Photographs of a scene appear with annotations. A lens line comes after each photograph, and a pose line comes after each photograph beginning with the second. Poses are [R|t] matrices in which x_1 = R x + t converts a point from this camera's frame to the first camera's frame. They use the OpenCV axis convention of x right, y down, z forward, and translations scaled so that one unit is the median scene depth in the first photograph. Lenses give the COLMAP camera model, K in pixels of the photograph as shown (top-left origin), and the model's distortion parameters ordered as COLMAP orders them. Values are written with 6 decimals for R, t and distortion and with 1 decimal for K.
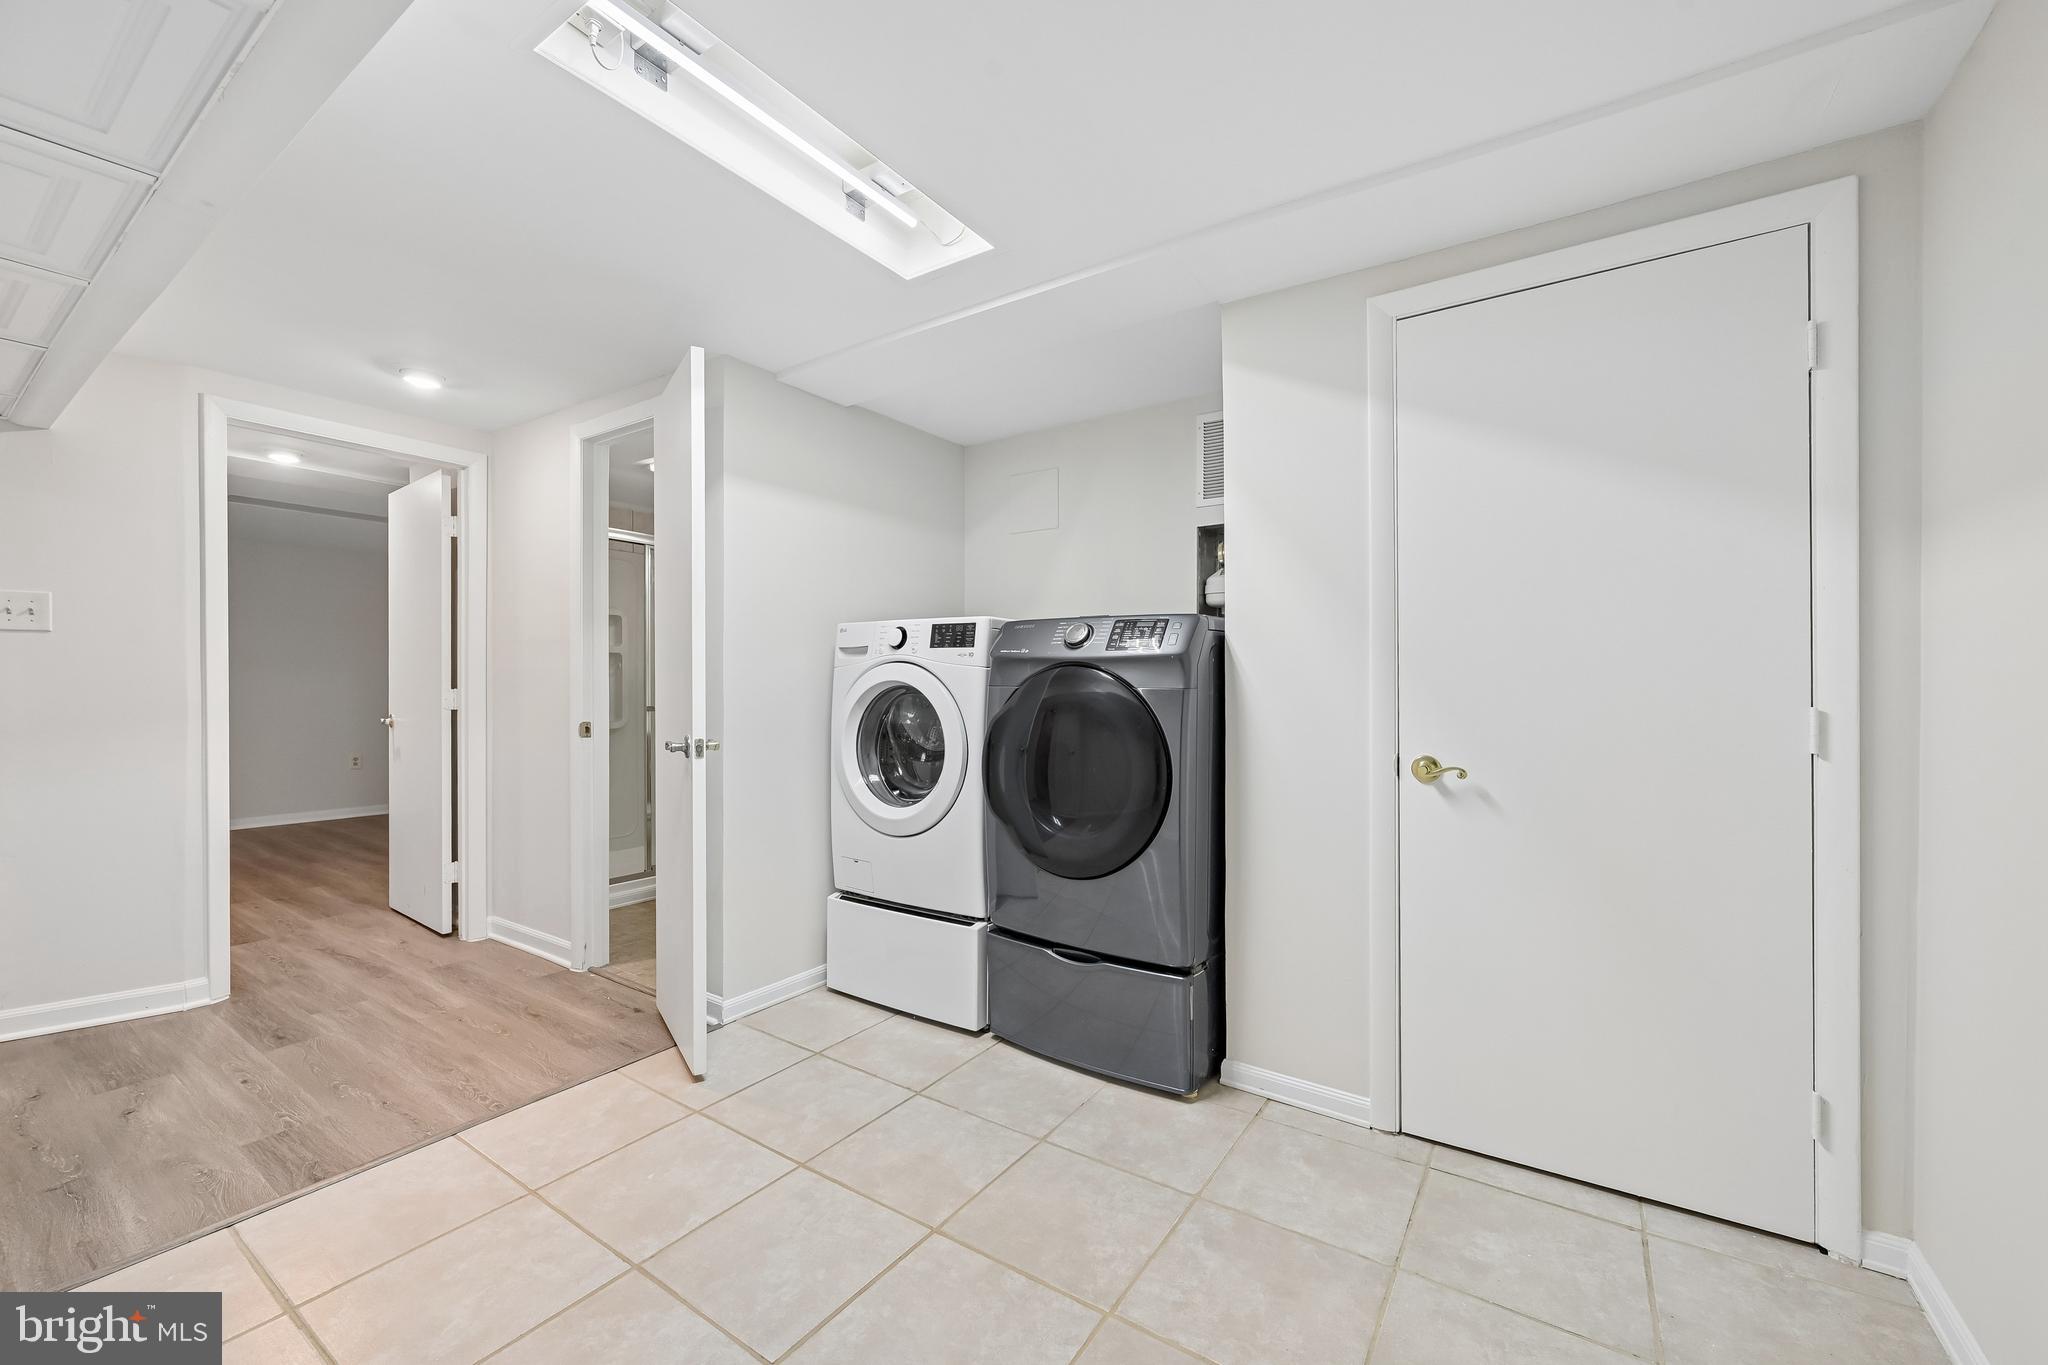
lens RADIAL K [[810.7, 0, 1038.8], [0, 810.7, 679.7], [0, 0, 1]] dist [0.004439, -0.000836]
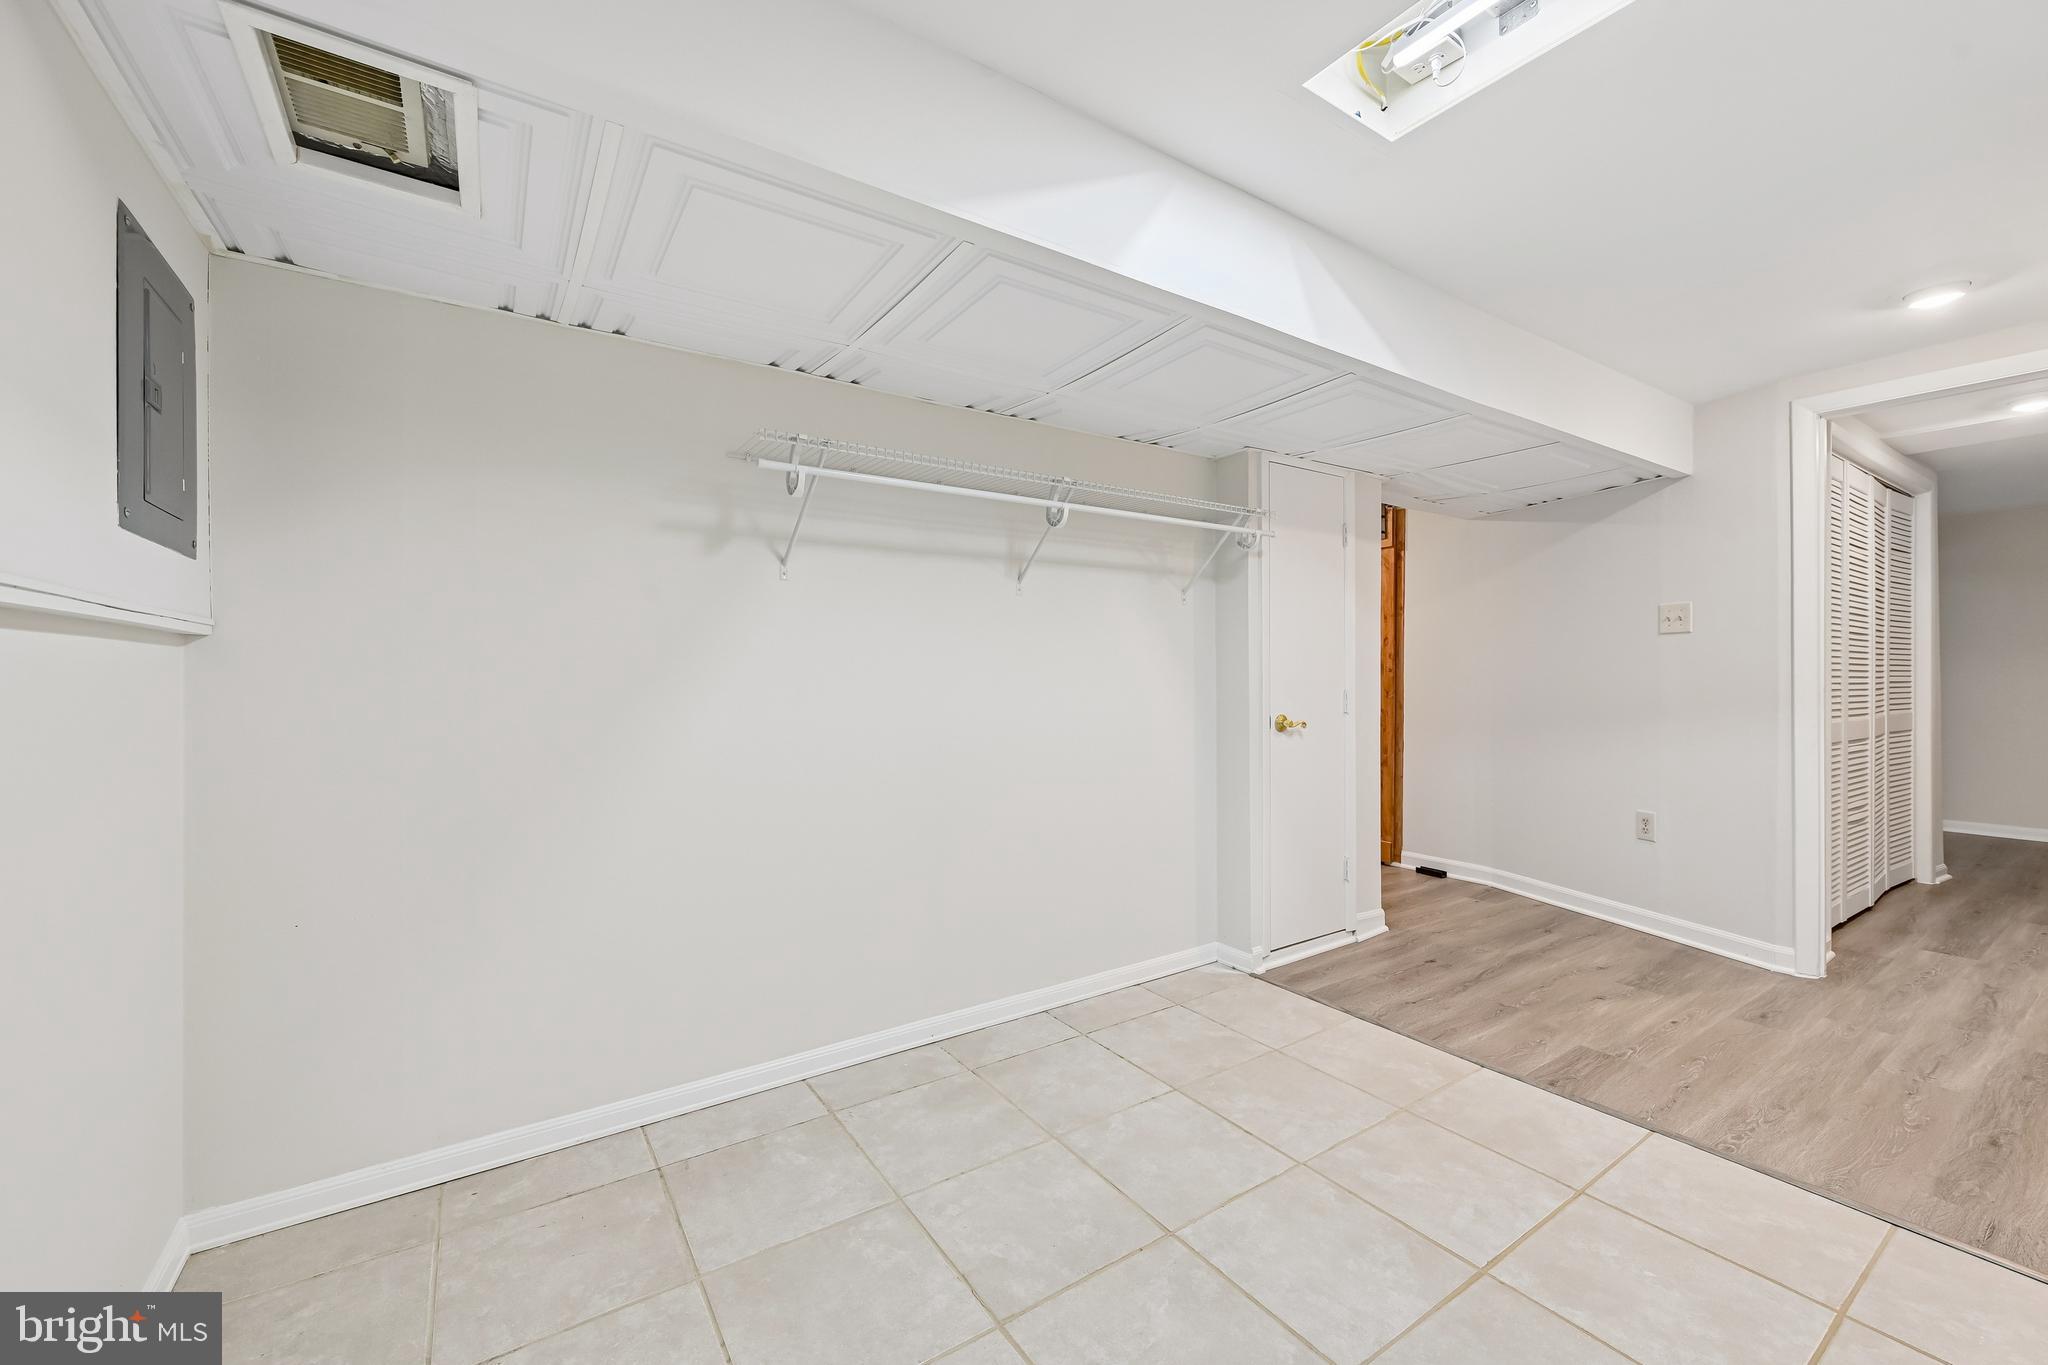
lens RADIAL K [[810.7, 0, 1033.3], [0, 810.7, 682.2], [0, 0, 1]] dist [0.004439, -0.000836]
pose [[-0.366391, 0.008533, -0.930422, 0.372653], [0.006071, 0.999959, 0.006780, 0.003966], [0.930441, -0.003165, -0.366428, 0.531401]]
